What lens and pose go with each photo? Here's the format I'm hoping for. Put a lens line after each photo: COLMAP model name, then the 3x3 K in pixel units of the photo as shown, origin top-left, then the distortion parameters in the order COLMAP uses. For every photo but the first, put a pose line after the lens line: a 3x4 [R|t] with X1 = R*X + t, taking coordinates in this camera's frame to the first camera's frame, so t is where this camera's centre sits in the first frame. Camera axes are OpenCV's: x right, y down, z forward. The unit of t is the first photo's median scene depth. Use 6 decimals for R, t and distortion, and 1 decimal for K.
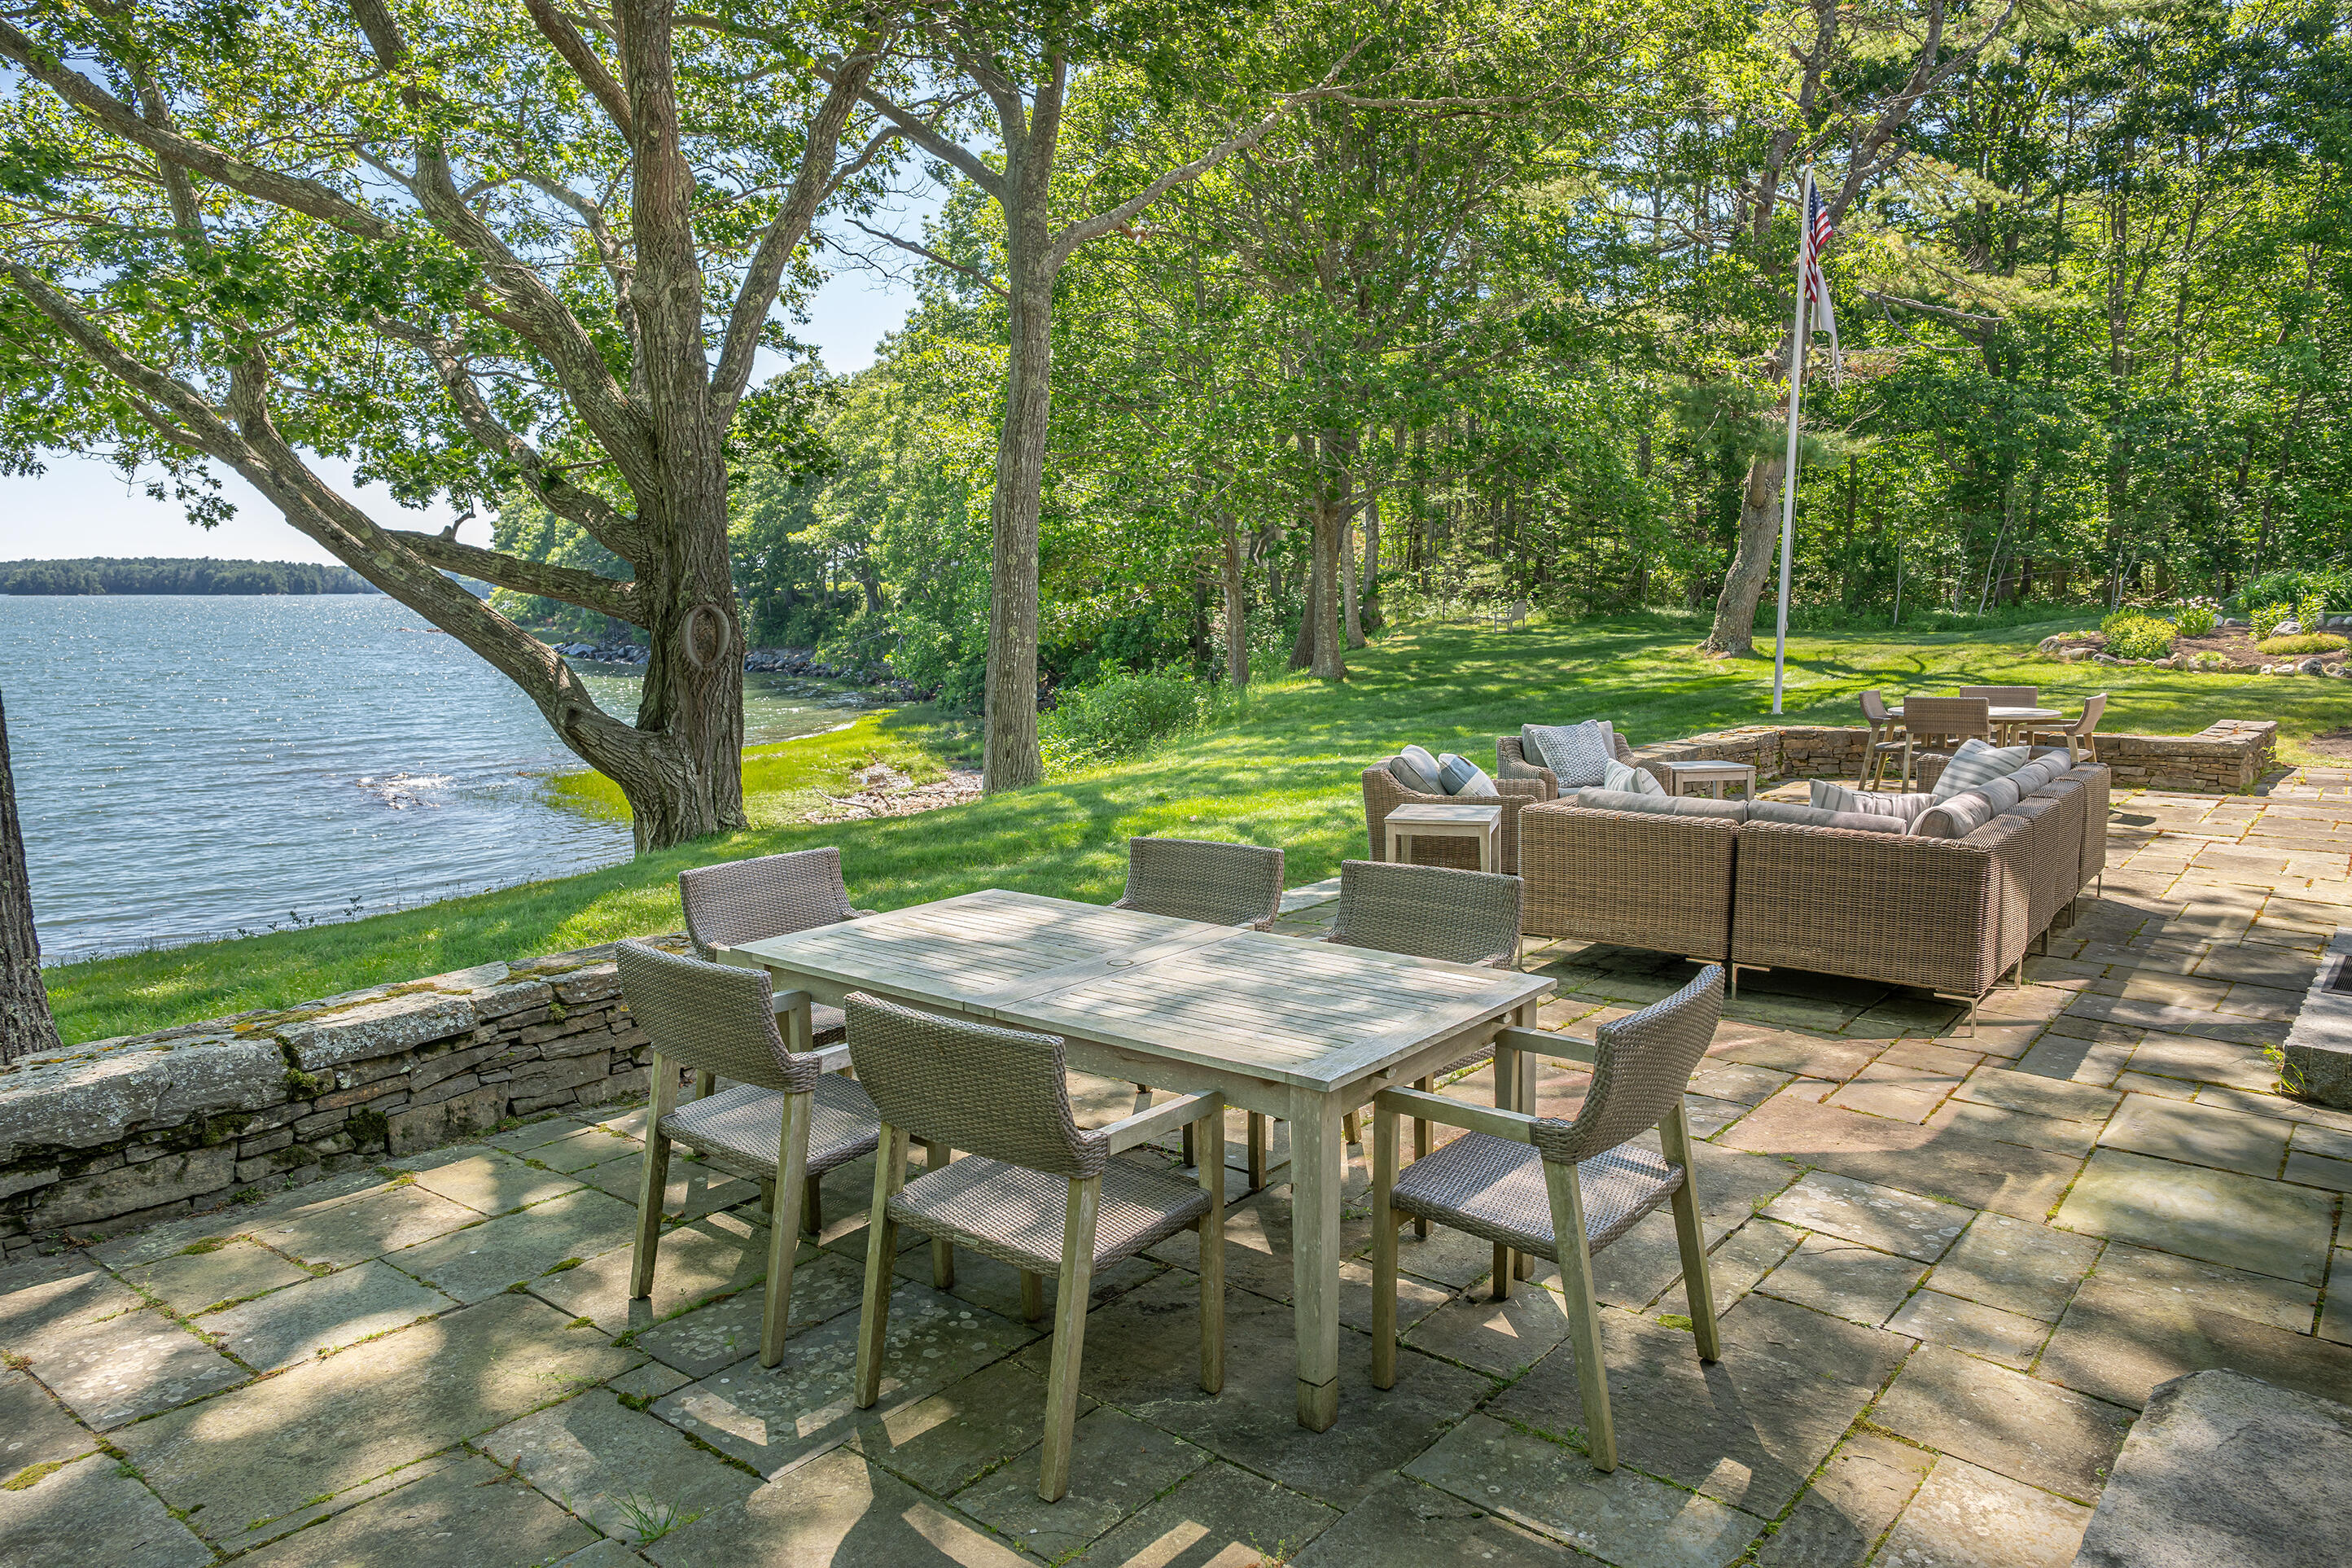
lens RADIAL K [[1595.4, 0, 1176.0], [0, 1595.4, 784.0], [0, 0, 1]] dist [-0.001646, -0.003439]
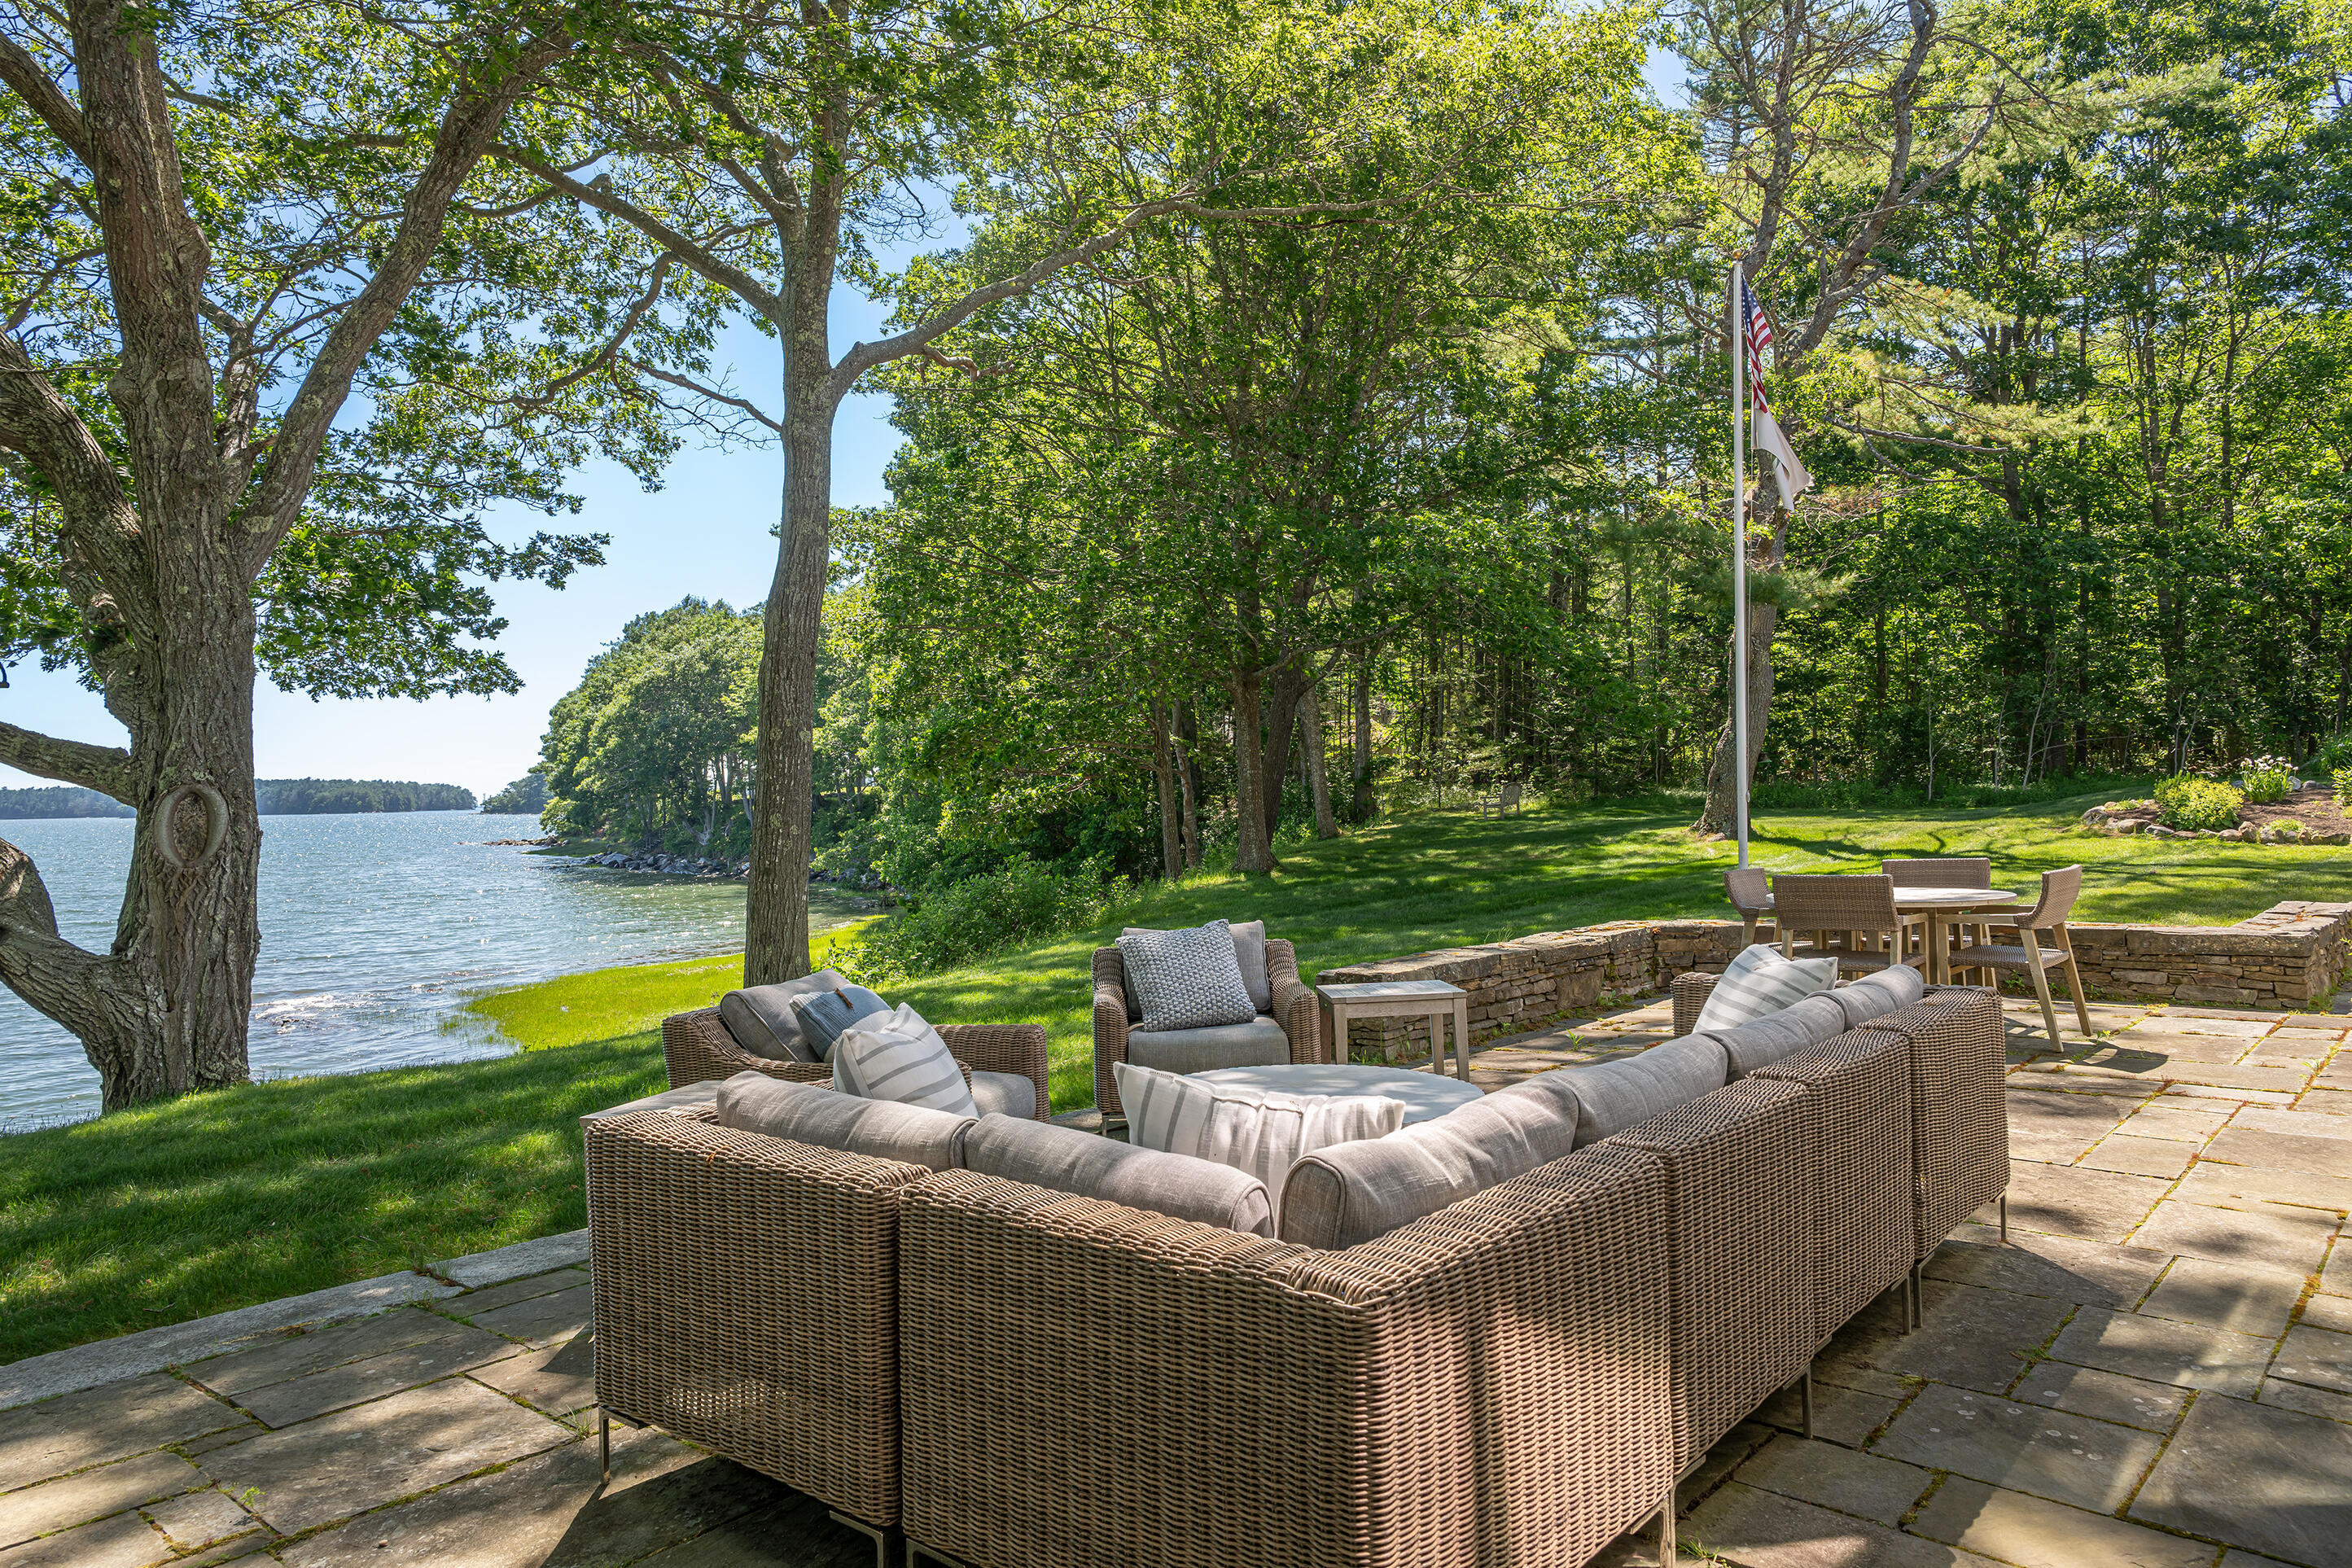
lens RADIAL K [[1595.4, 0, 1176.0], [0, 1595.4, 784.0], [0, 0, 1]] dist [-0.001646, -0.003439]
pose [[0.998727, -0.021317, -0.045725, 0.097851], [0.015441, 0.992010, -0.125207, -0.005285], [0.048028, 0.124341, 0.991076, 0.130663]]
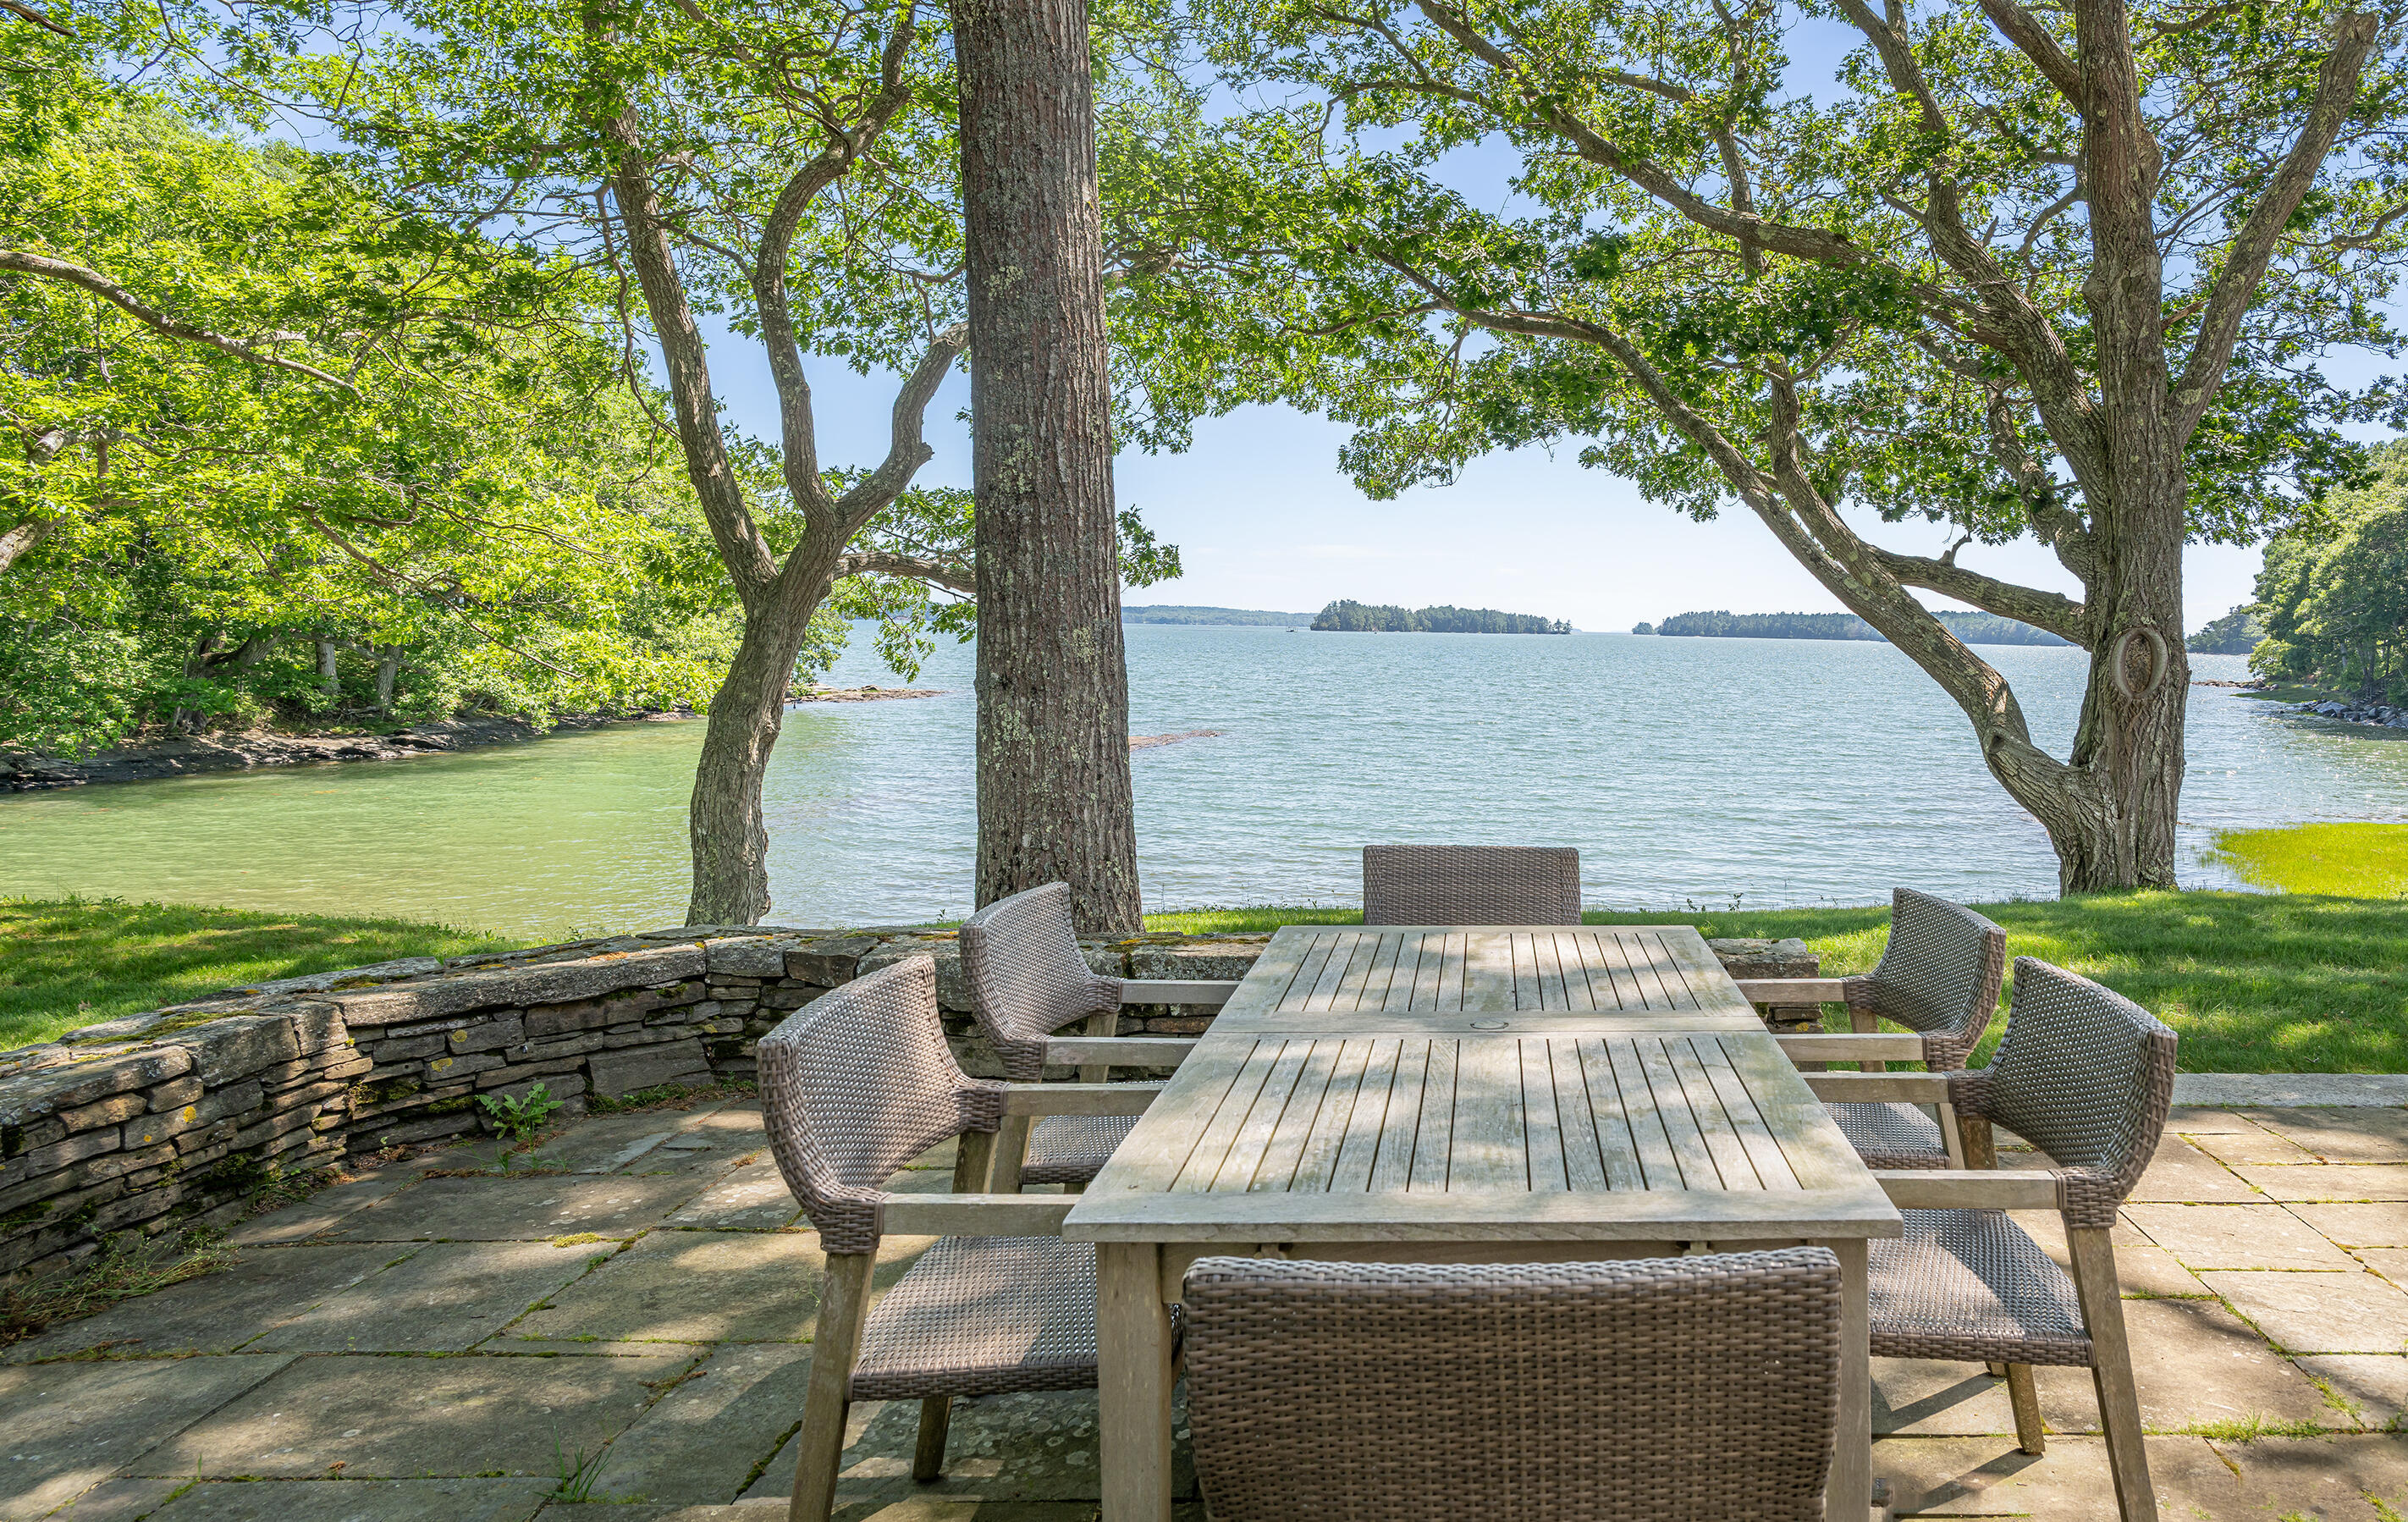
lens RADIAL K [[1605.6, 0, 1436.0], [0, 1605.6, 692.5], [0, 0, 1]] dist [0.001565, 0.000305]
pose [[0.650305, 0.050735, -0.757977, 0.060024], [-0.118326, 0.992354, -0.035095, 0.000252], [0.750401, 0.112511, 0.651337, 0.062671]]
